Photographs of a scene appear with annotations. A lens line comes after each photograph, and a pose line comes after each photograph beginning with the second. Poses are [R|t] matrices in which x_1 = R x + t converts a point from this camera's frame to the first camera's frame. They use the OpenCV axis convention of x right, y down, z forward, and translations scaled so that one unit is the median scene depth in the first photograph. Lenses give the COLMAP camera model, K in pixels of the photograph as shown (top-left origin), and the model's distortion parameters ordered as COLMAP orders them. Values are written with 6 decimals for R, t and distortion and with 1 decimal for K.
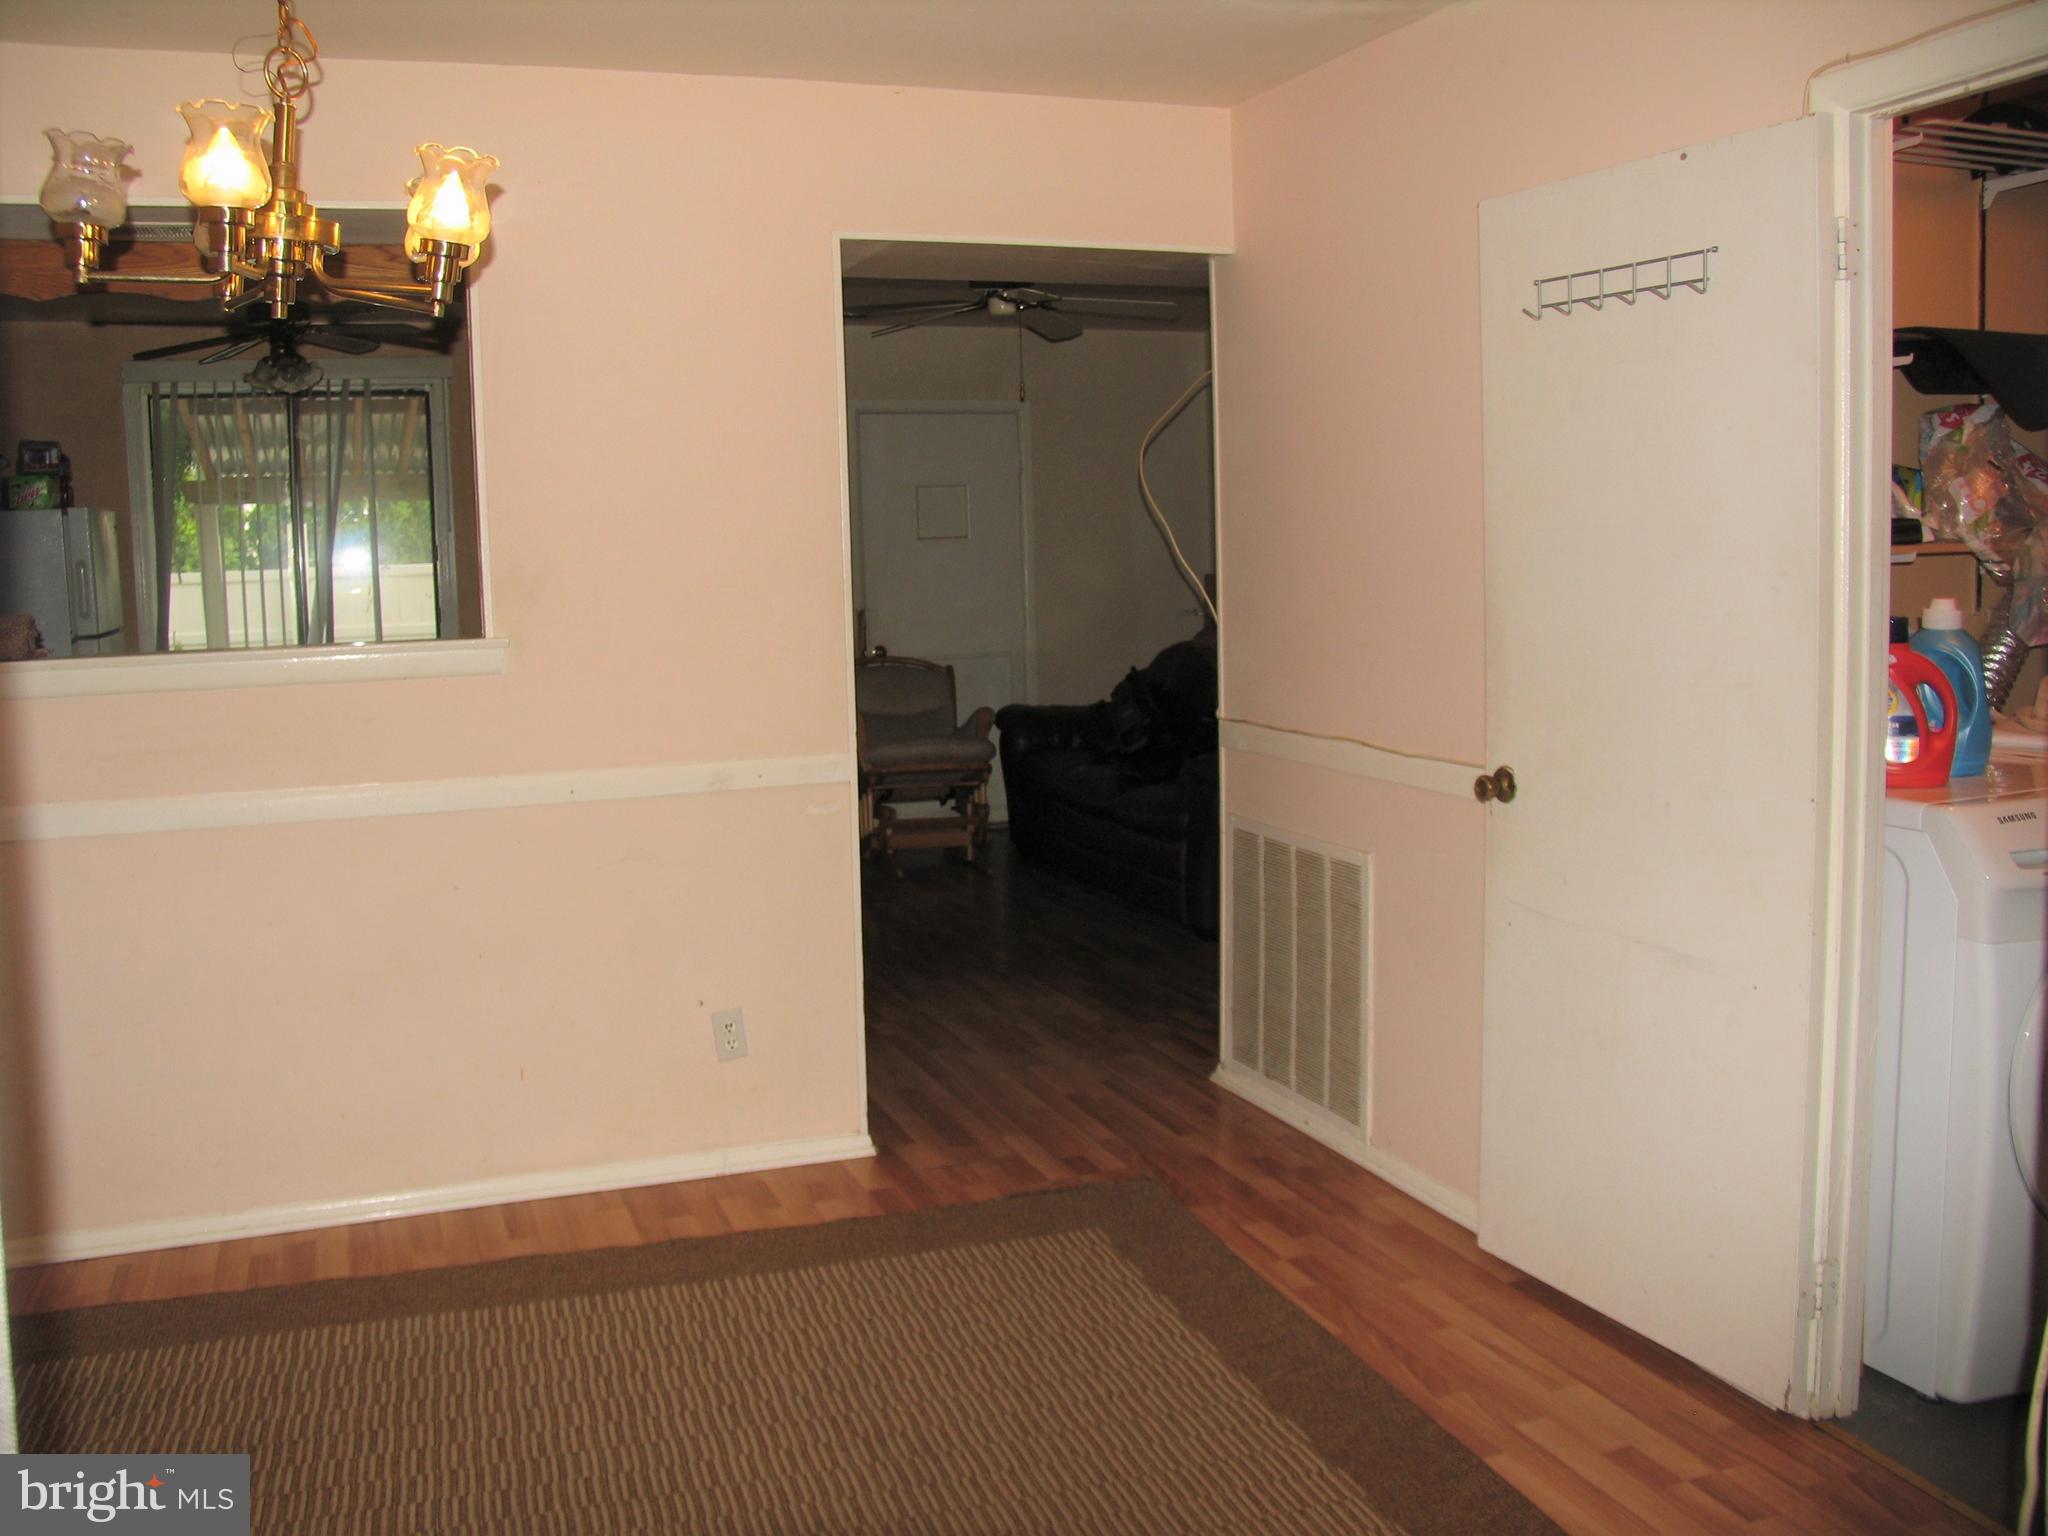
lens RADIAL K [[1752.6, 0, 970.5], [0, 1752.6, 711.4], [0, 0, 1]] dist [-0.145536, 0.124515]
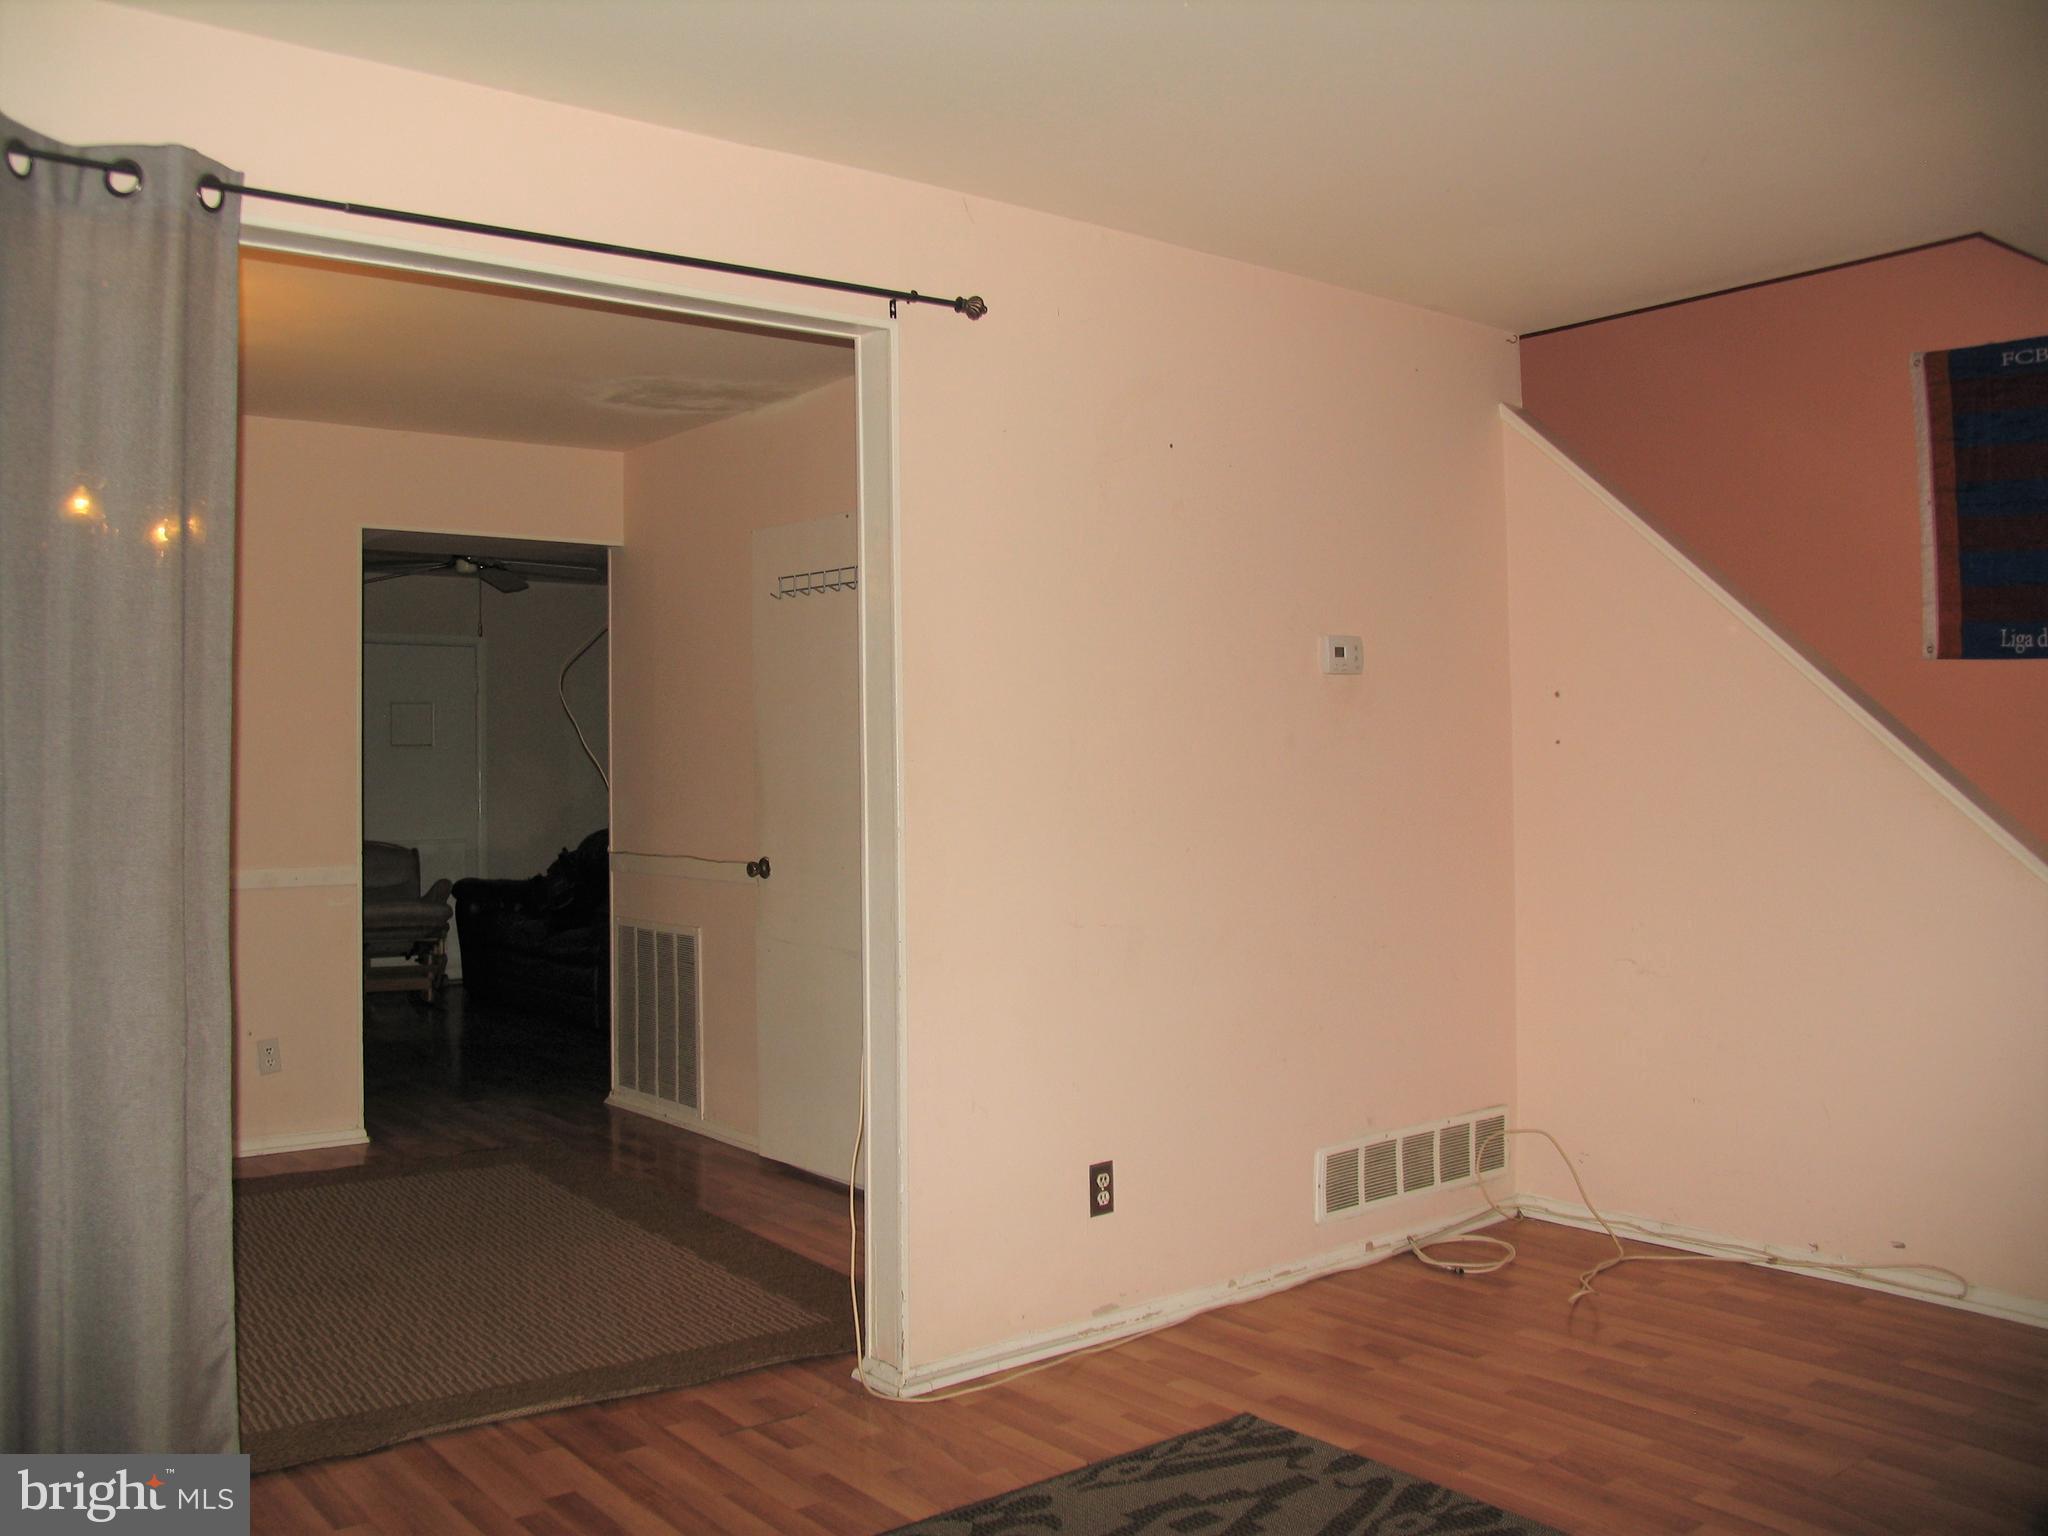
lens RADIAL K [[1752.6, 0, 970.5], [0, 1752.6, 711.4], [0, 0, 1]] dist [-0.145536, 0.124515]
pose [[0.953223, 0.025930, 0.301155, -0.014631], [0.016002, 0.990588, -0.135941, 0.092690], [-0.301845, 0.134401, 0.943836, -0.513808]]
